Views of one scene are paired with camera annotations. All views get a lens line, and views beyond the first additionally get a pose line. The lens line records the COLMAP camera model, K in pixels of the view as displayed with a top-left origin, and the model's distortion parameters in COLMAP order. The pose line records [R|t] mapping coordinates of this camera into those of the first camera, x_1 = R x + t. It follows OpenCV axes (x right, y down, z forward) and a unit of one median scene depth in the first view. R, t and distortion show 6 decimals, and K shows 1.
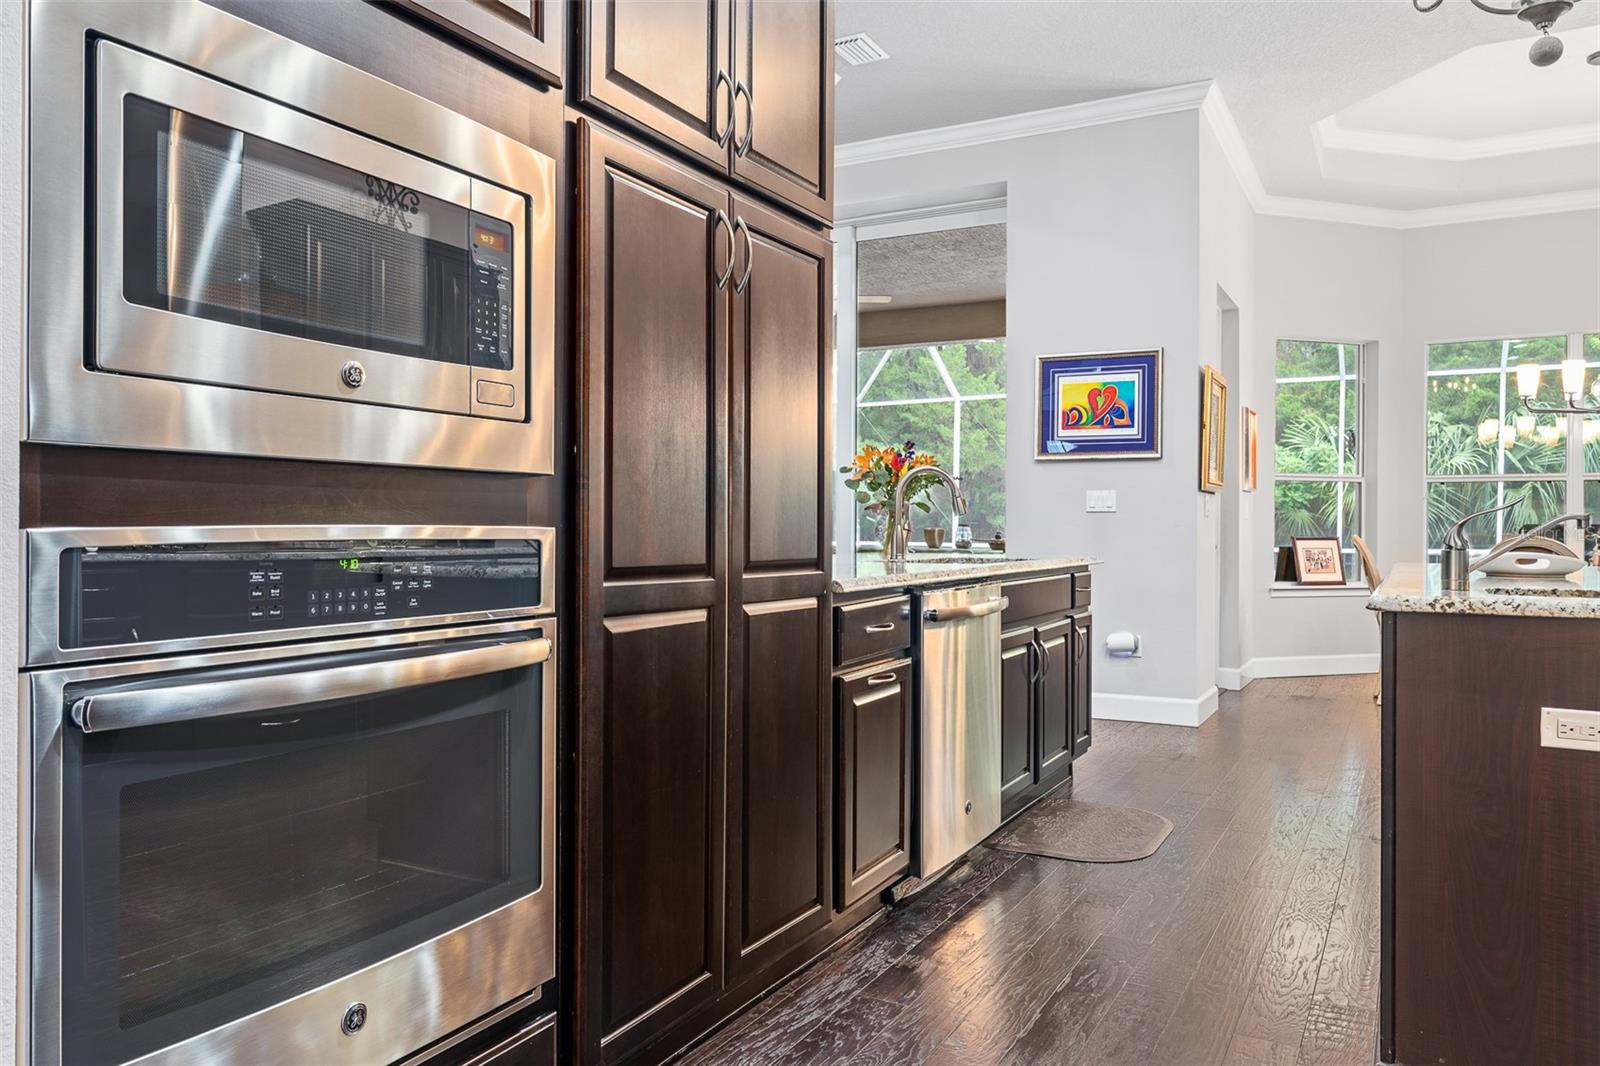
lens RADIAL K [[1138.0, 0, 767.6], [0, 1138.0, 527.5], [0, 0, 1]] dist [-0.010824, -0.000760]
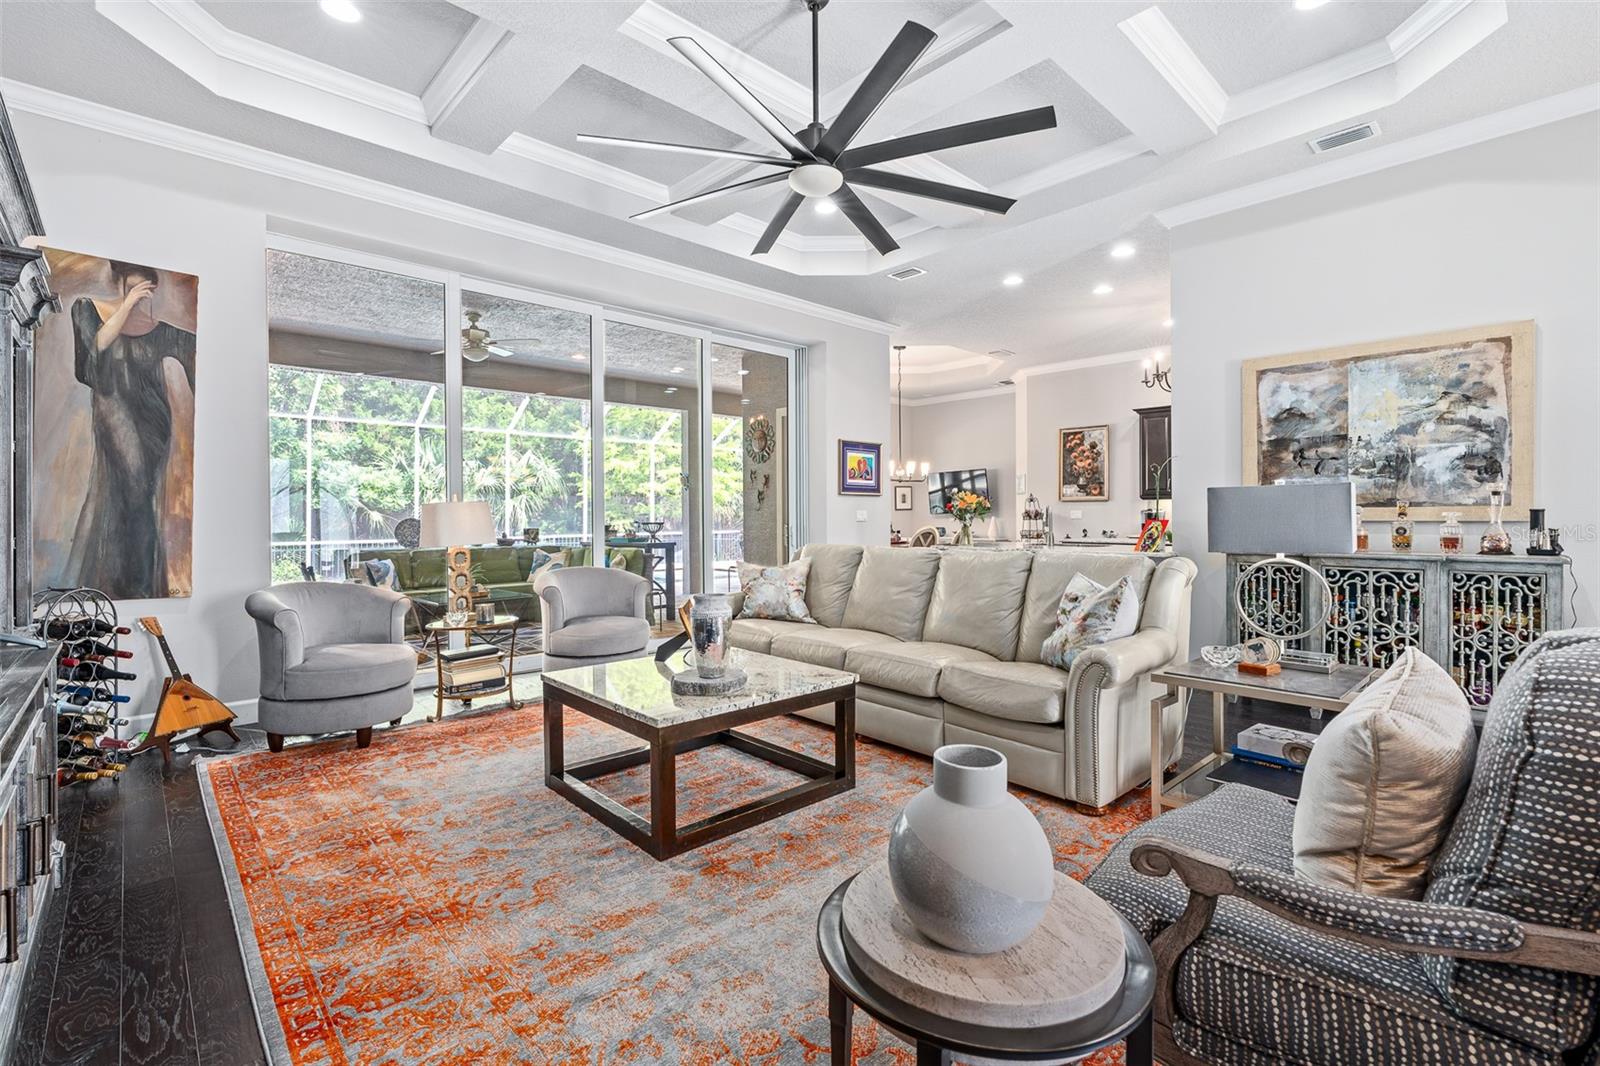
lens RADIAL K [[716.0, 0, 807.0], [0, 716.0, 523.1], [0, 0, 1]] dist [-0.002077, 0.000212]
pose [[0.297317, -0.017876, 0.954612, -0.958280], [0.011239, 0.999821, 0.015222, -0.030550], [-0.954713, 0.006203, 0.297465, 0.716619]]
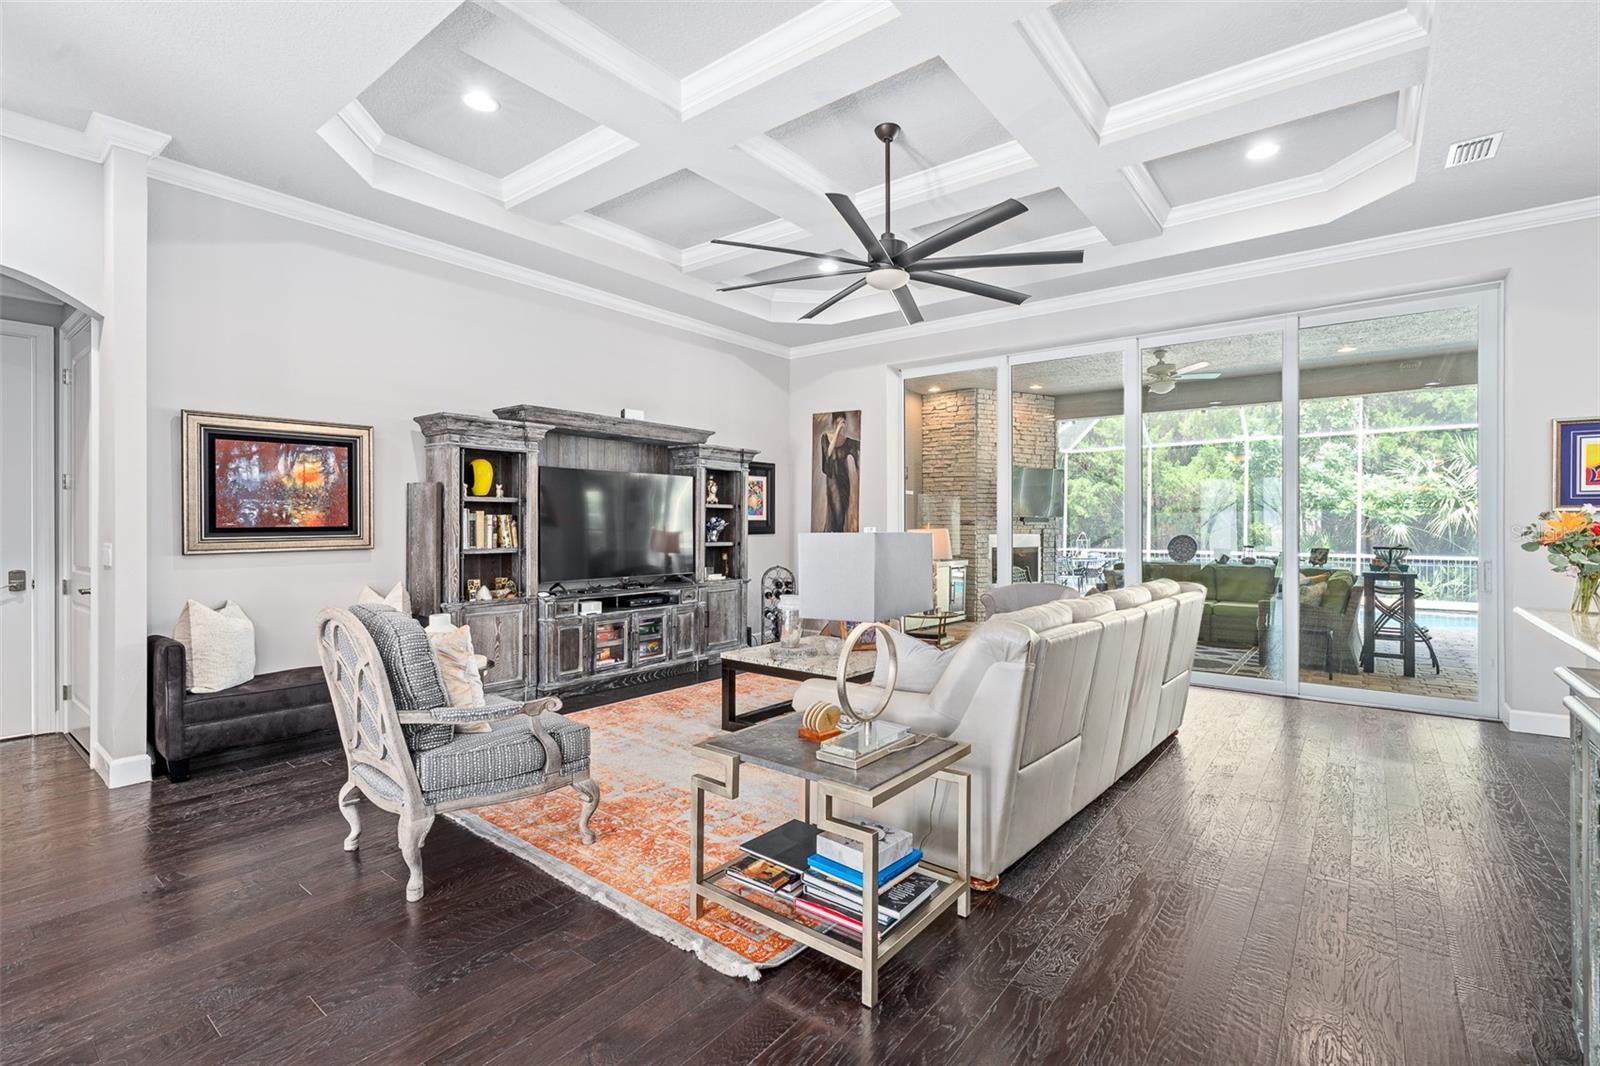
lens RADIAL K [[716.0, 0, 807.0], [0, 716.0, 523.1], [0, 0, 1]] dist [-0.002077, 0.000212]
pose [[0.989581, -0.003937, -0.143922, -0.413539], [0.003195, 0.999980, -0.005384, -0.047365], [0.143940, 0.004868, 0.989574, 0.189563]]
